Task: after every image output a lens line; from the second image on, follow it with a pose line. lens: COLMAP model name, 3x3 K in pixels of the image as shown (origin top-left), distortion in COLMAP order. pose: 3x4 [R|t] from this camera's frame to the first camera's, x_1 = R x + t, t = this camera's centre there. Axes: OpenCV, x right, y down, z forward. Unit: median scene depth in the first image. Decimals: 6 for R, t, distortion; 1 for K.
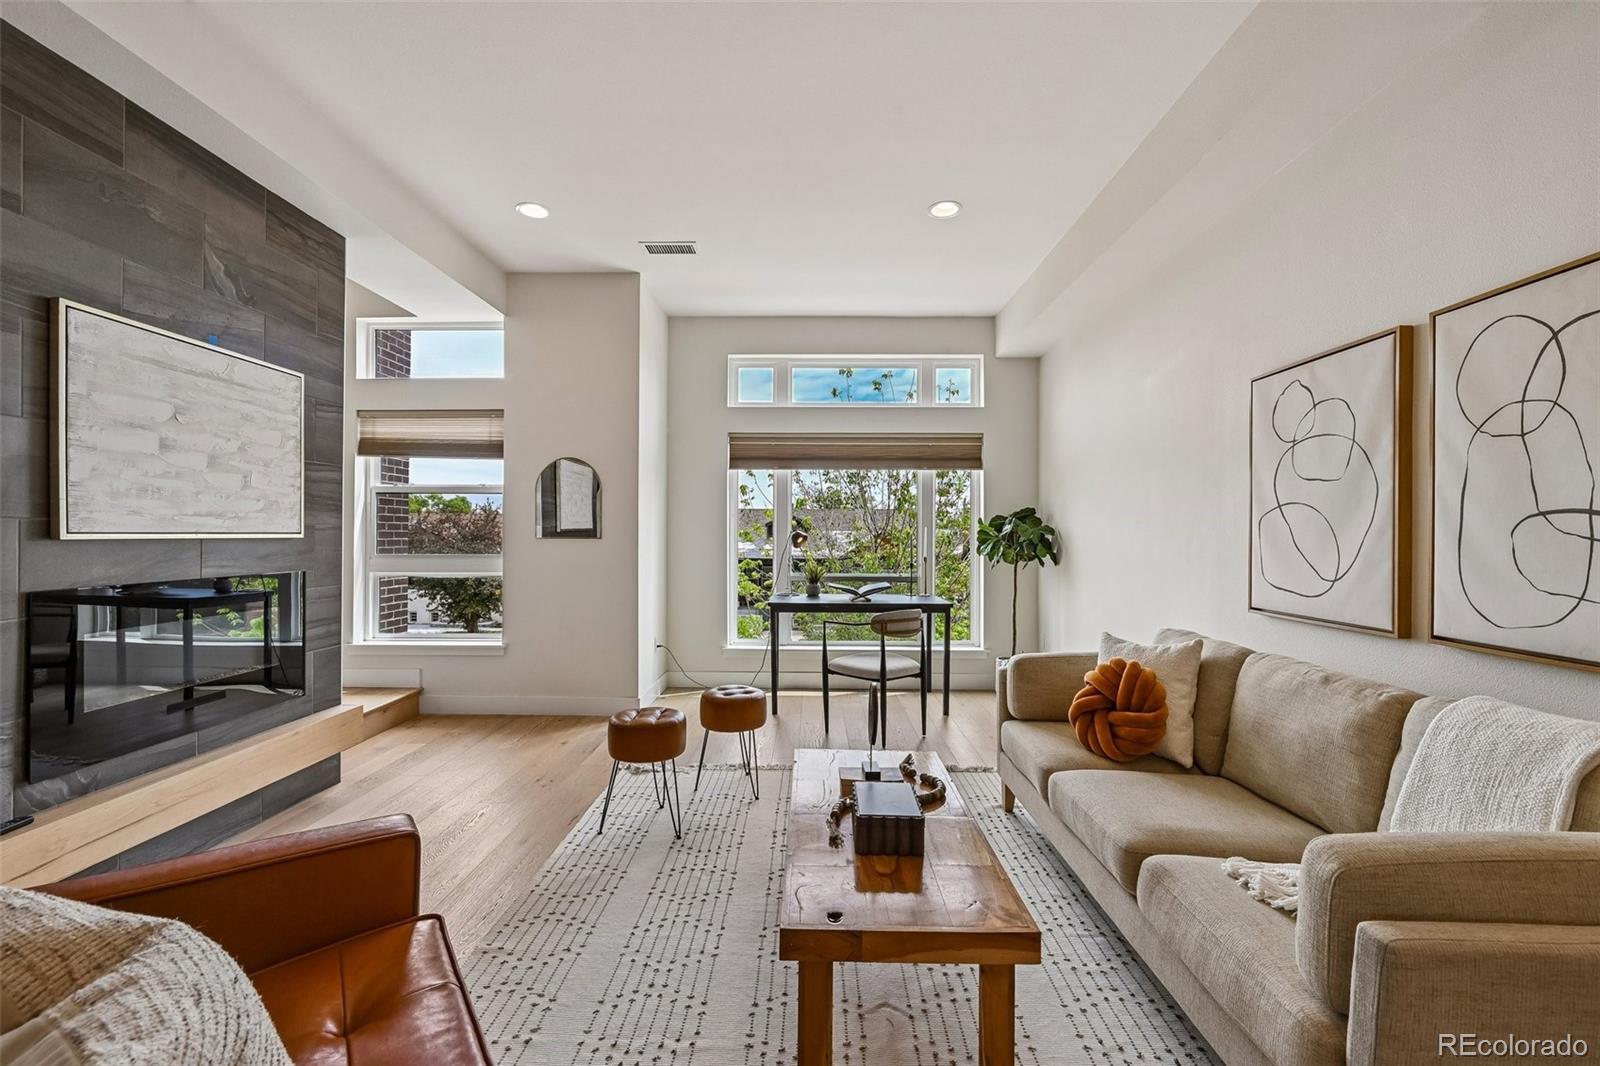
lens RADIAL K [[669.4, 0, 800.0], [0, 669.4, 533.0], [0, 0, 1]] dist [0.000862, 0.000357]
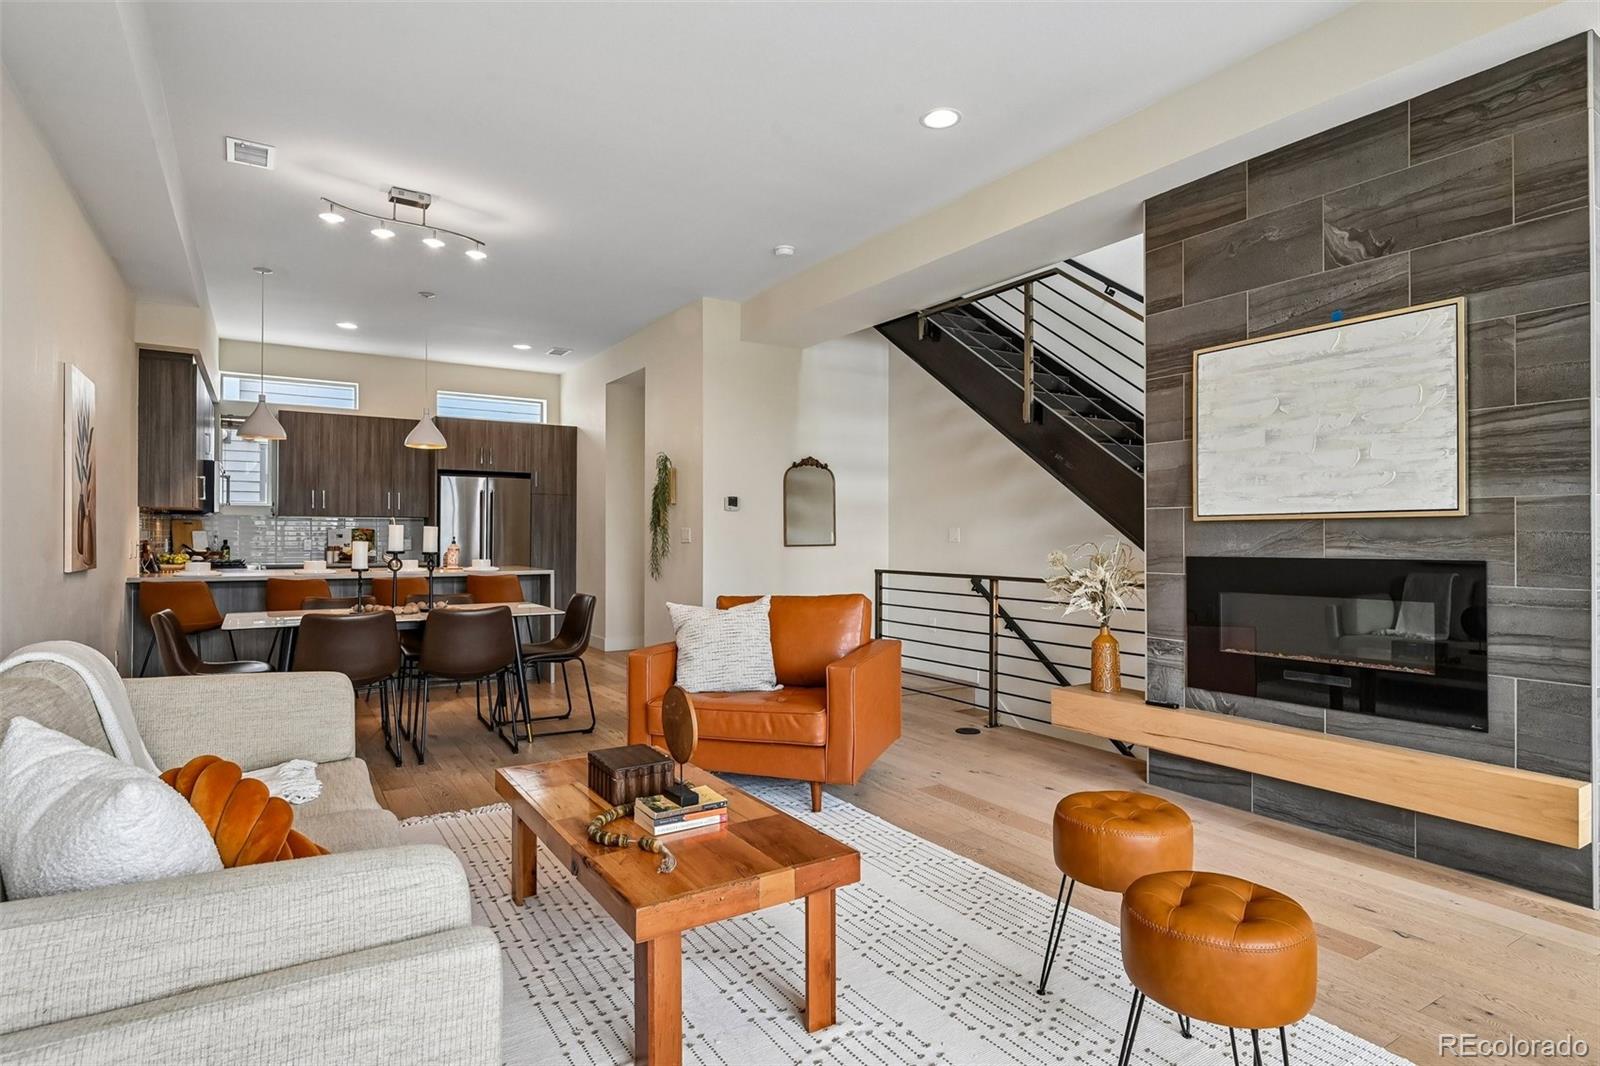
lens RADIAL K [[845.3, 0, 800.0], [0, 845.3, 533.0], [0, 0, 1]] dist [-0.001252, -0.000065]
pose [[-0.834972, -0.008309, -0.550229, 0.408403], [-0.002223, 0.999929, -0.011727, 0.040999], [0.550288, -0.008569, -0.834931, 1.435106]]
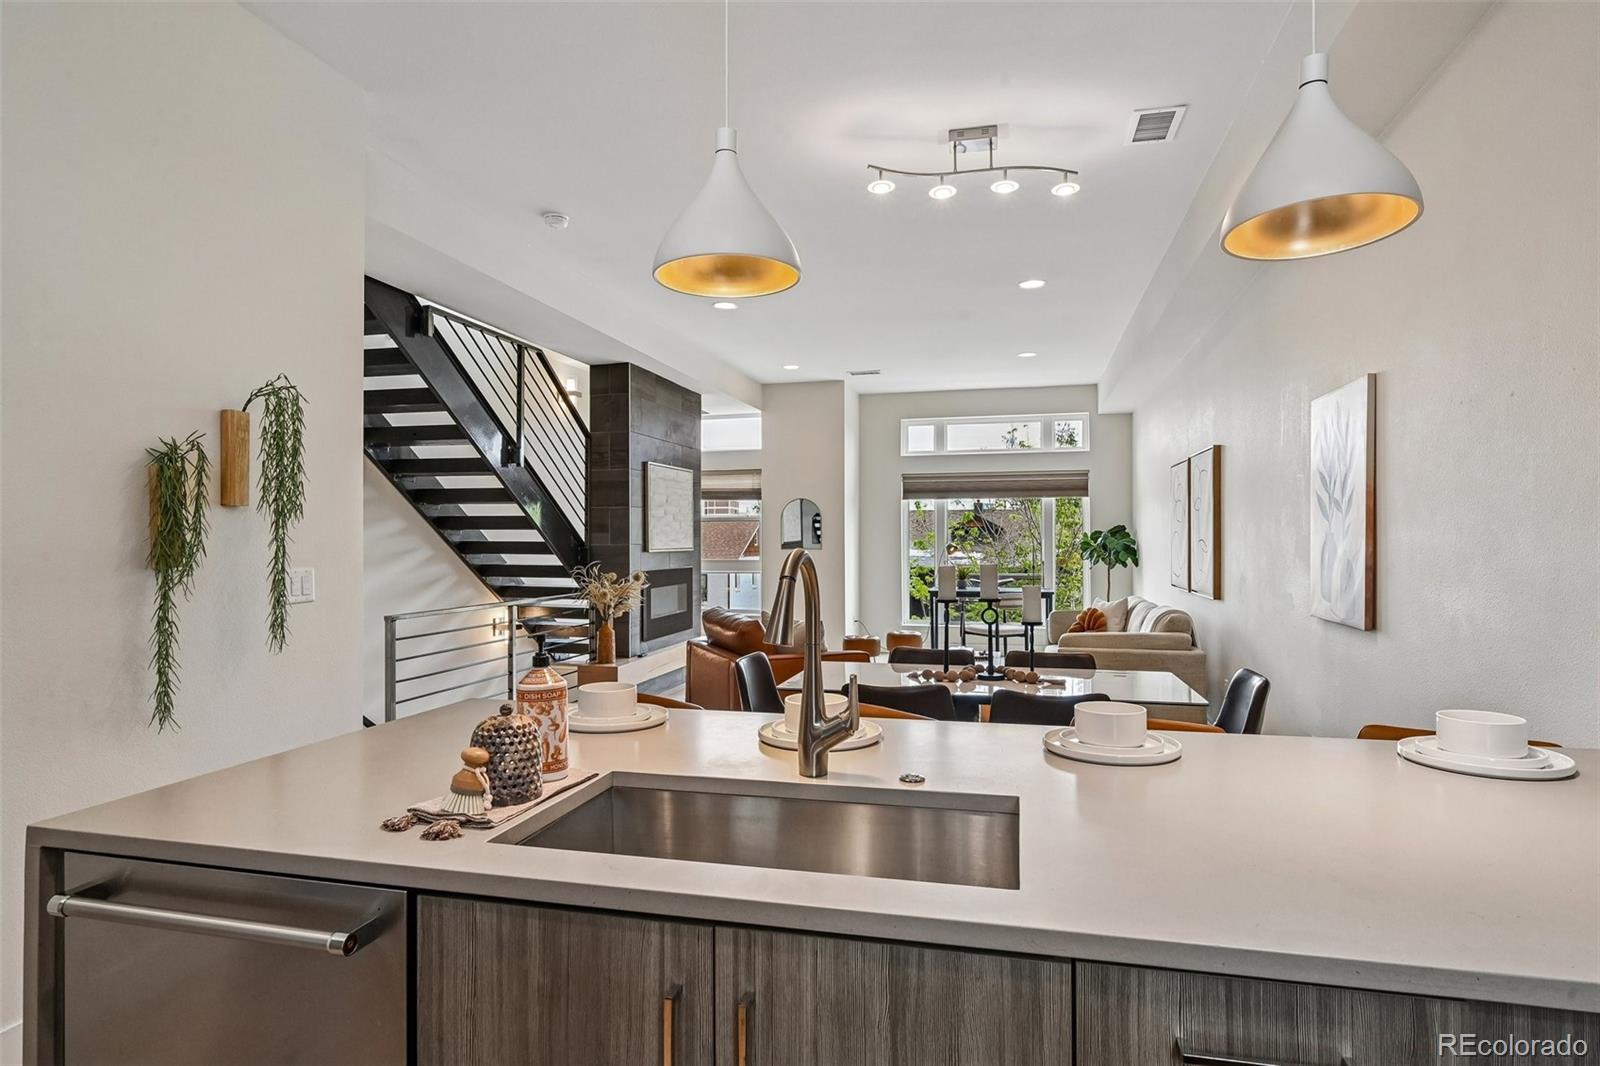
lens RADIAL K [[845.3, 0, 800.0], [0, 845.3, 533.0], [0, 0, 1]] dist [-0.001252, -0.000065]
pose [[0.972274, -0.007837, -0.233715, 0.191627], [0.006880, 0.999964, -0.004909, -0.031127], [0.233745, 0.003165, 0.972293, -1.515379]]
